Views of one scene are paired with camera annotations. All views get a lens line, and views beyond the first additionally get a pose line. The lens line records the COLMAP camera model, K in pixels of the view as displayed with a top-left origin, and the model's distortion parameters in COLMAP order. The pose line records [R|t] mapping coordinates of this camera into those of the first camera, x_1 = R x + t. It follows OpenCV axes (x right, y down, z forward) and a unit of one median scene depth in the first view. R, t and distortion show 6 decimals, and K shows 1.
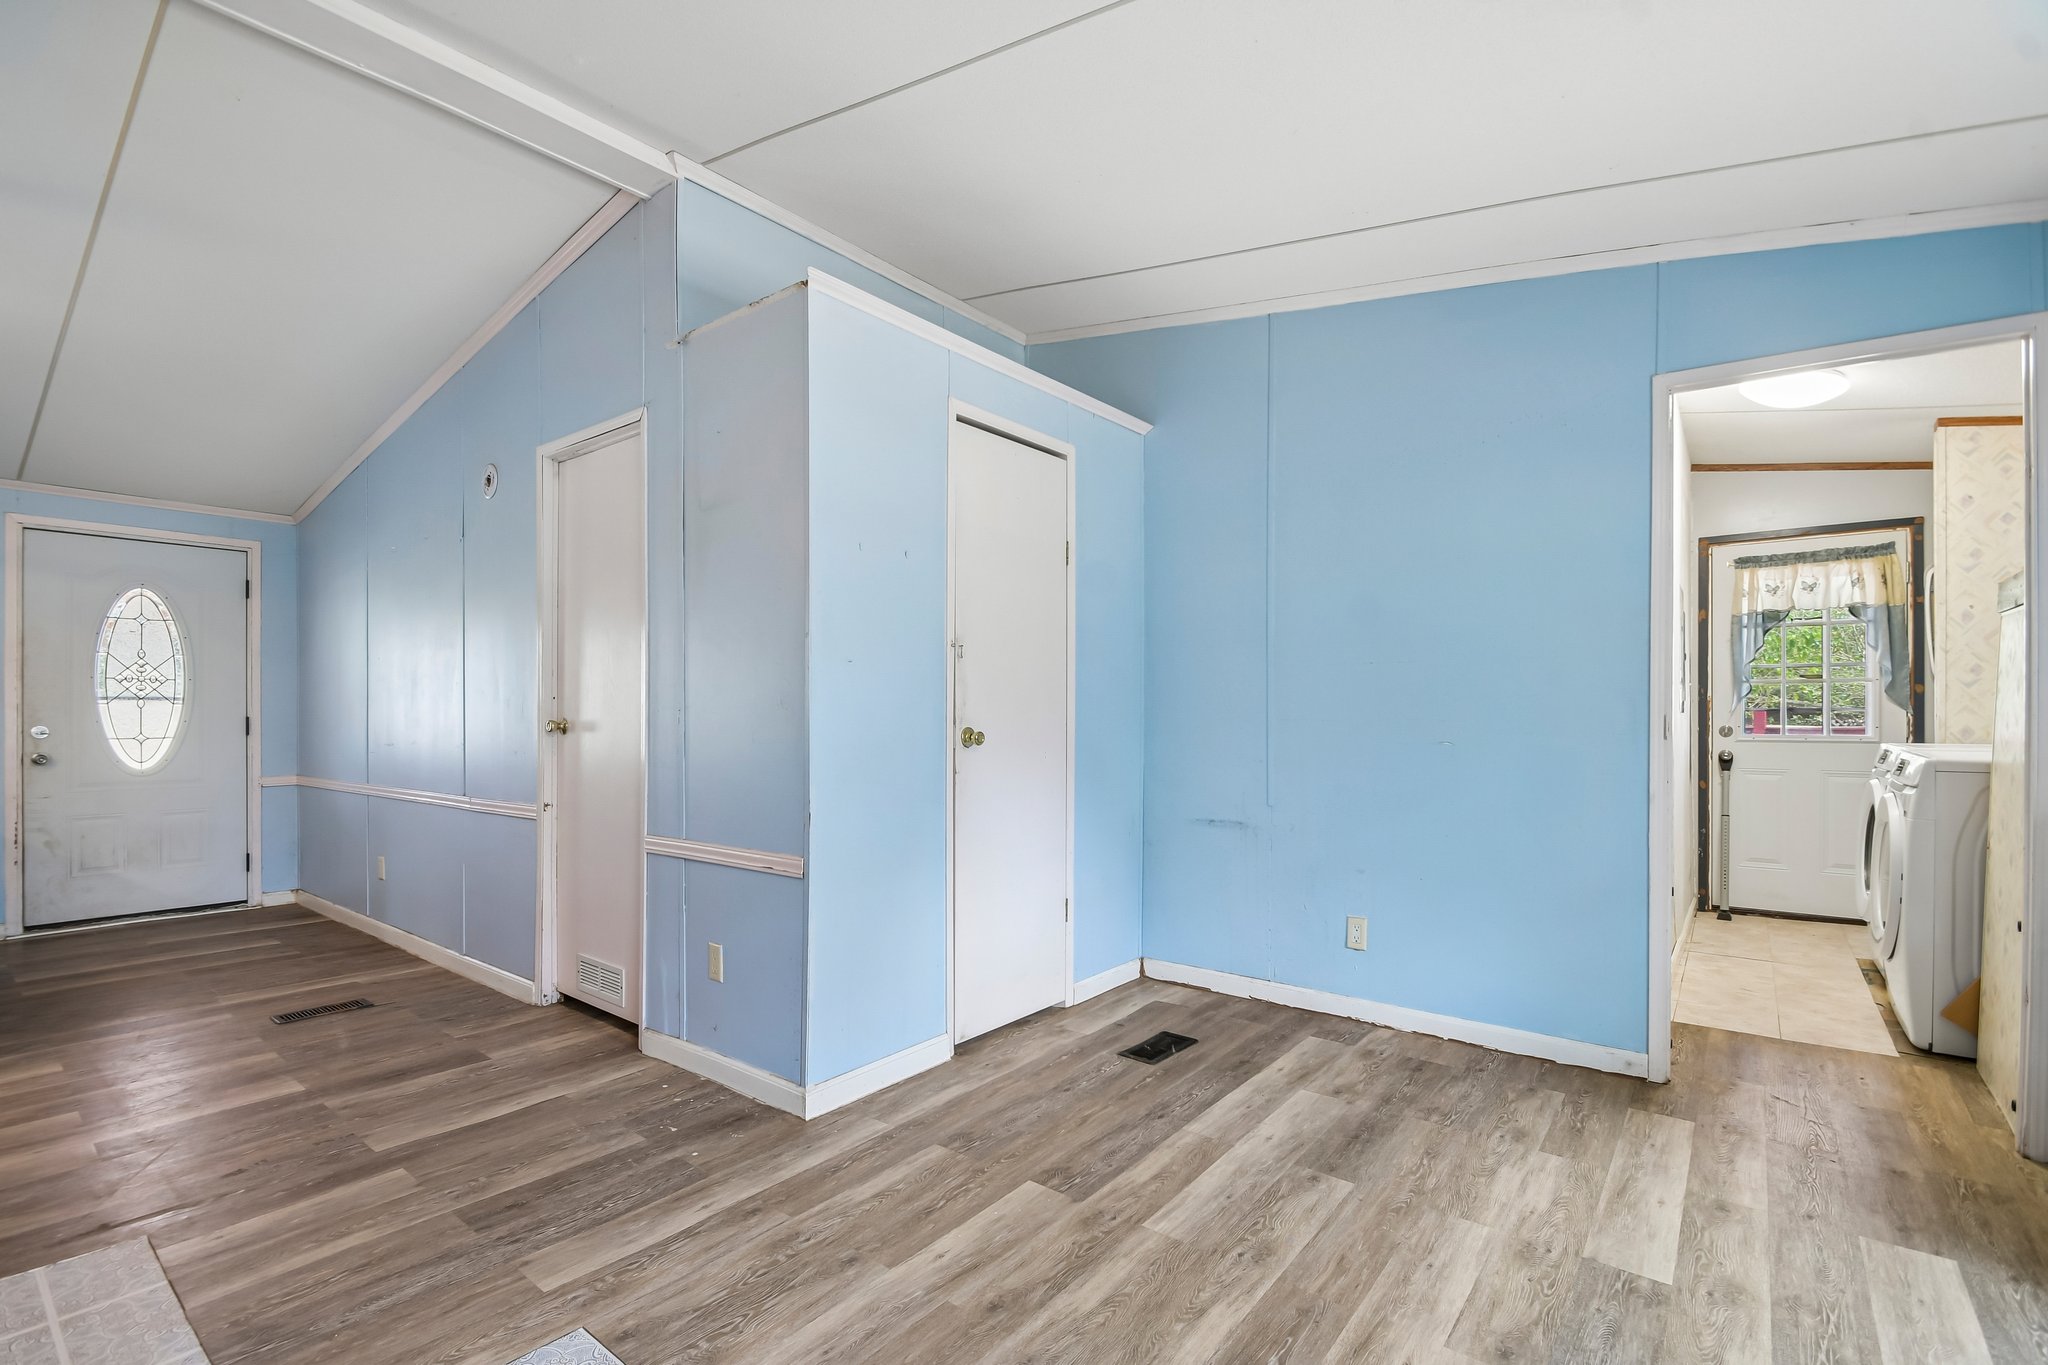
lens RADIAL K [[925.9, 0, 1013.9], [0, 925.9, 714.0], [0, 0, 1]] dist [-0.001144, -0.006580]
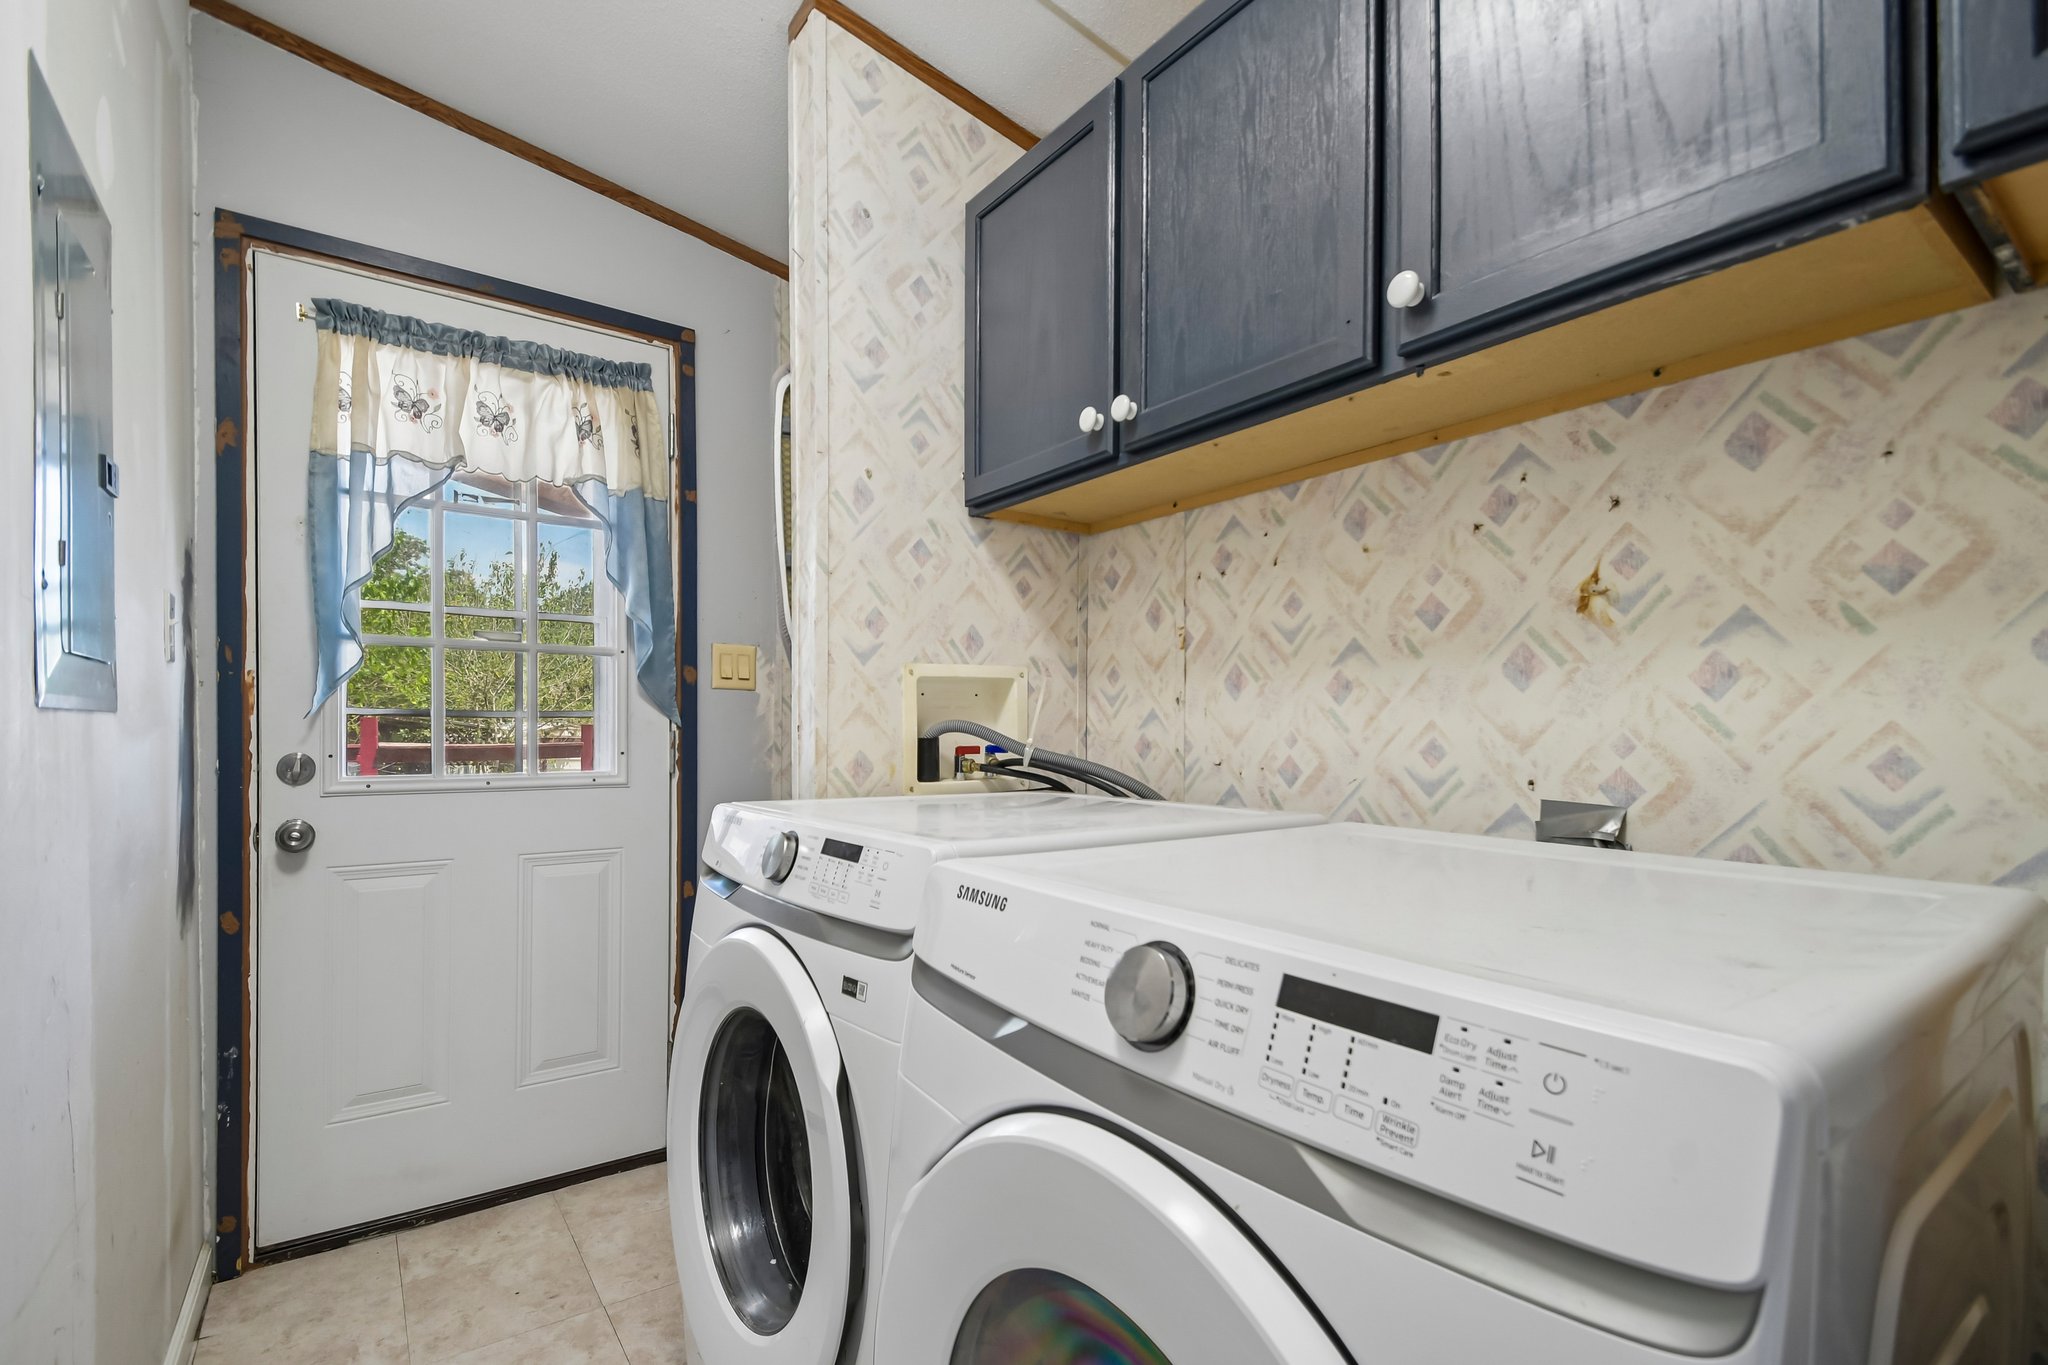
lens RADIAL K [[925.9, 0, 1013.4], [0, 925.9, 757.5], [0, 0, 1]] dist [-0.001144, -0.006580]
pose [[0.270685, -0.020588, 0.962448, 0.518942], [-0.009337, 0.999668, 0.024011, 0.003067], [-0.962623, -0.015486, 0.270403, 0.655546]]
